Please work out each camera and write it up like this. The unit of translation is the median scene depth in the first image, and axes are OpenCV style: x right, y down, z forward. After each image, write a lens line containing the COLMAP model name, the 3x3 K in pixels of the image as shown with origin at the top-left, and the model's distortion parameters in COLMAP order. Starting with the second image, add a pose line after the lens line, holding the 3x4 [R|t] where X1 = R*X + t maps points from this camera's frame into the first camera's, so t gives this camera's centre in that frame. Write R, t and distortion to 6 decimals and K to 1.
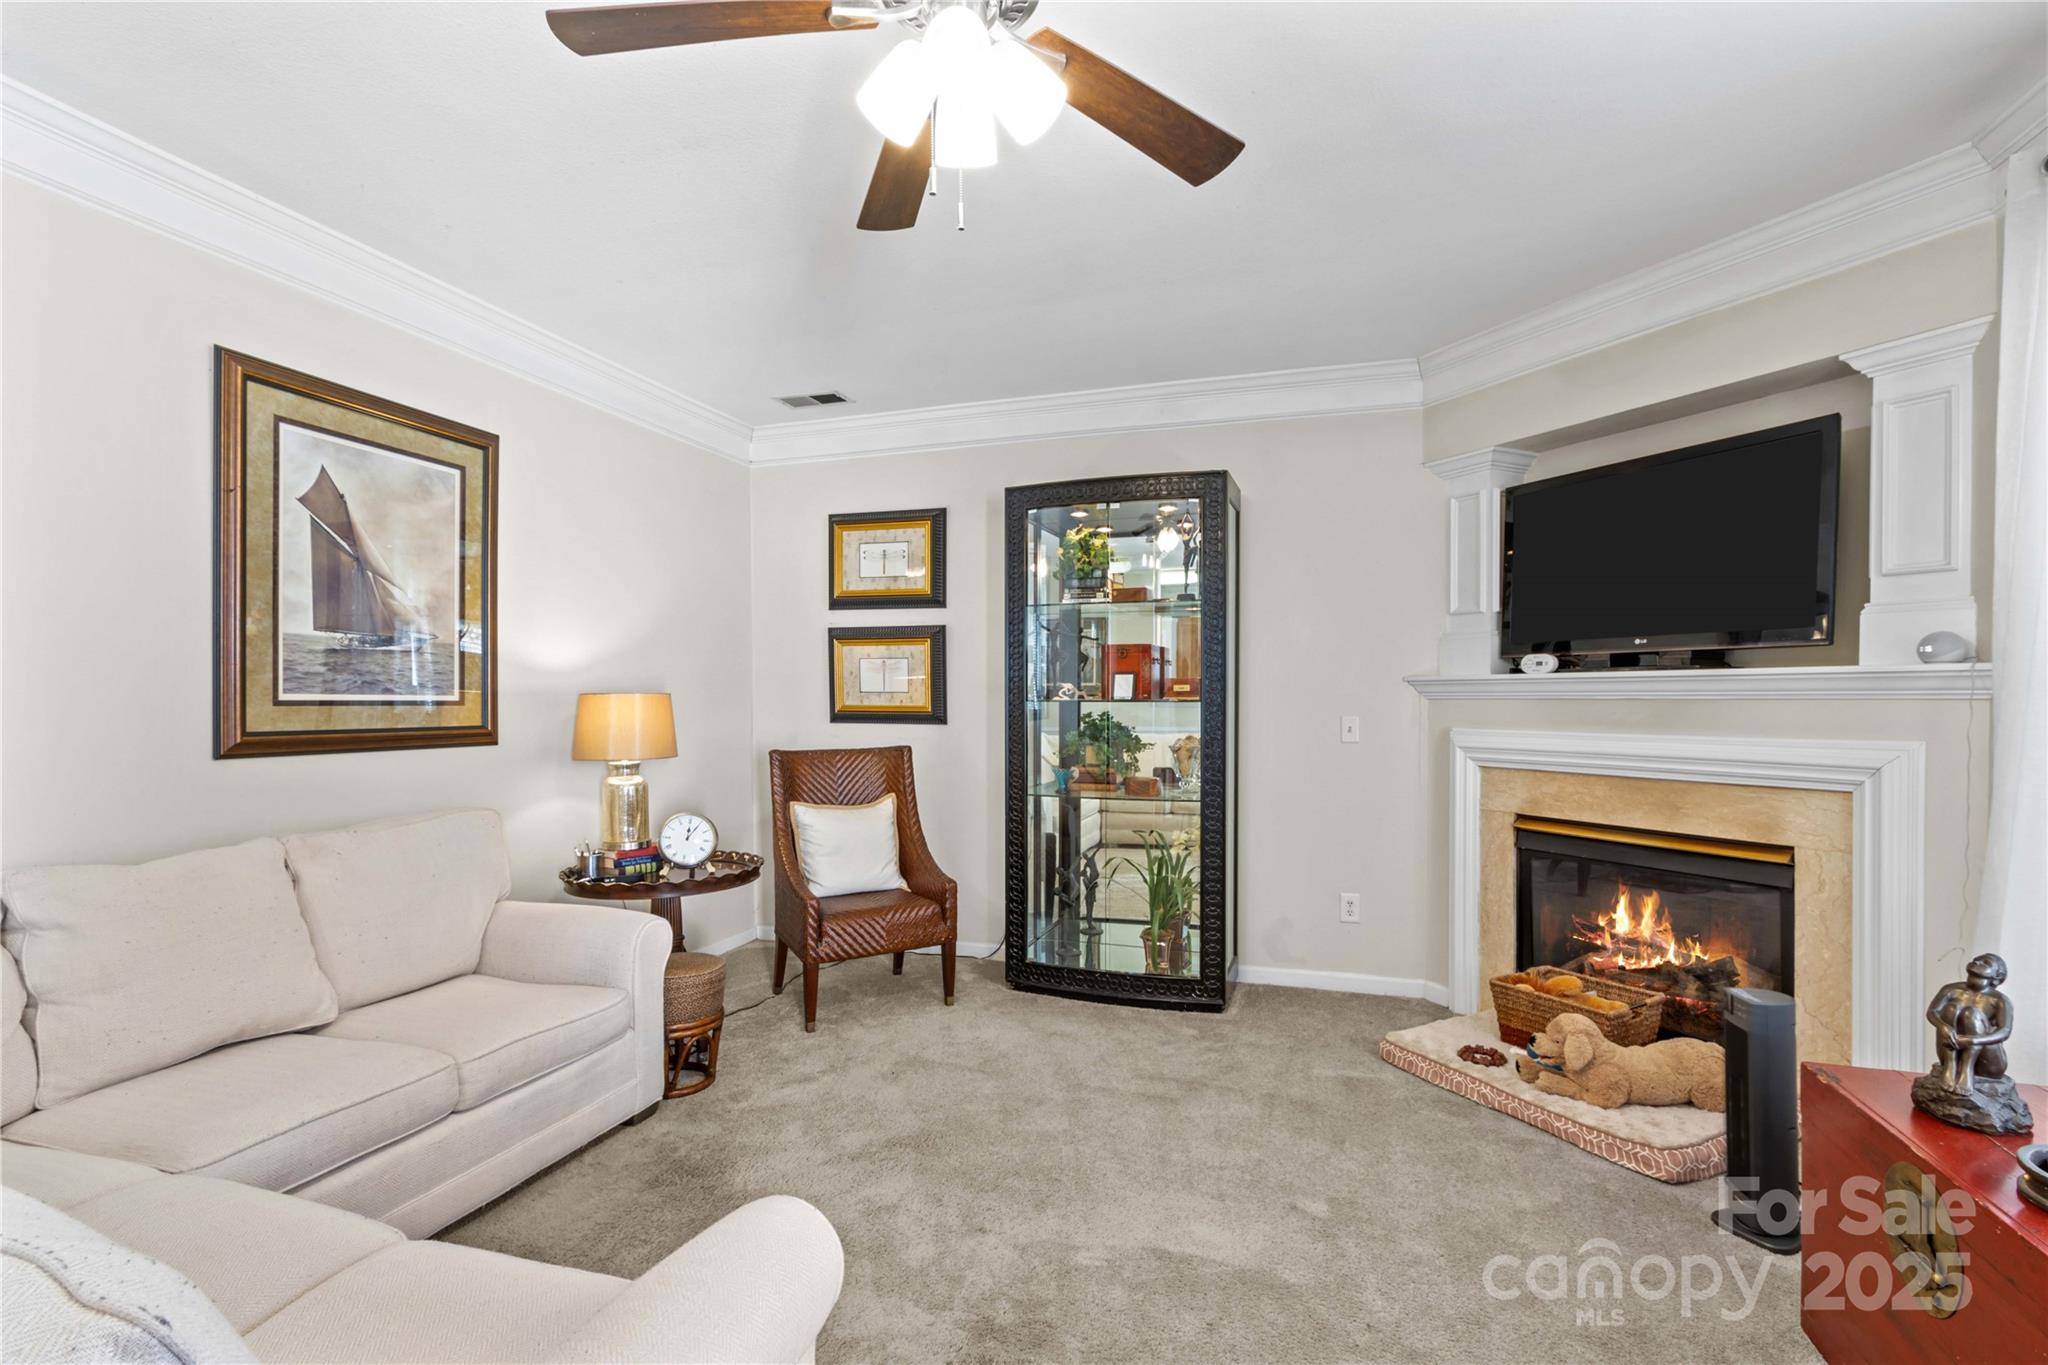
lens RADIAL K [[949.9, 0, 1020.1], [0, 949.9, 701.8], [0, 0, 1]] dist [0.010649, -0.000080]
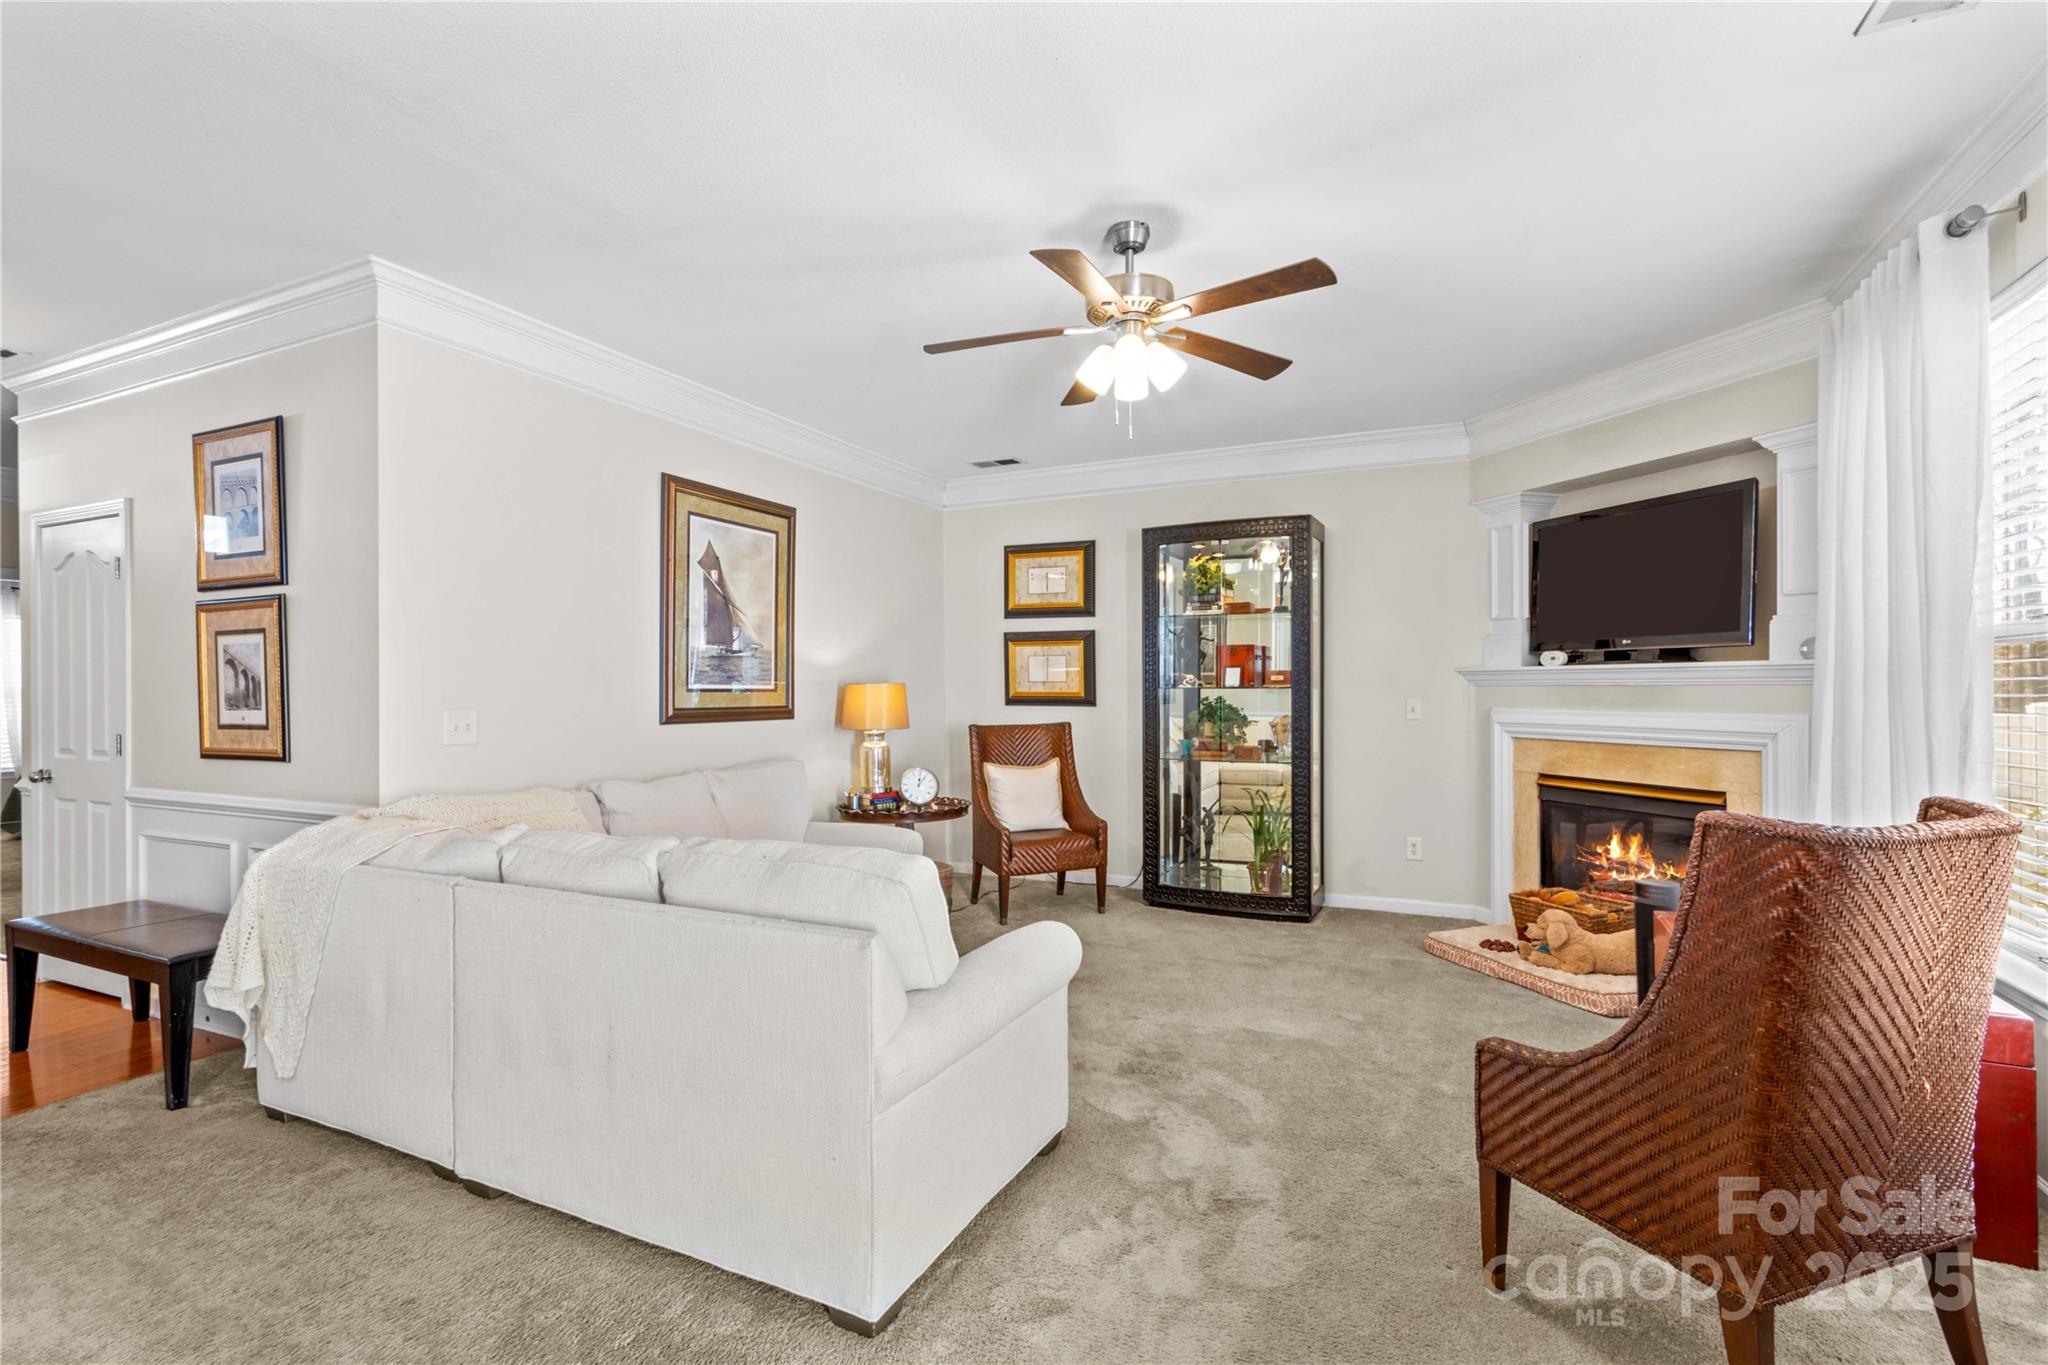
lens RADIAL K [[961.8, 0, 1020.1], [0, 961.8, 690.5], [0, 0, 1]] dist [0.010013, -0.000458]
pose [[0.991932, -0.002726, -0.126741, -0.016478], [0.002696, 0.999996, -0.000405, 0.002812], [0.126741, 0.000060, 0.991936, -0.400812]]
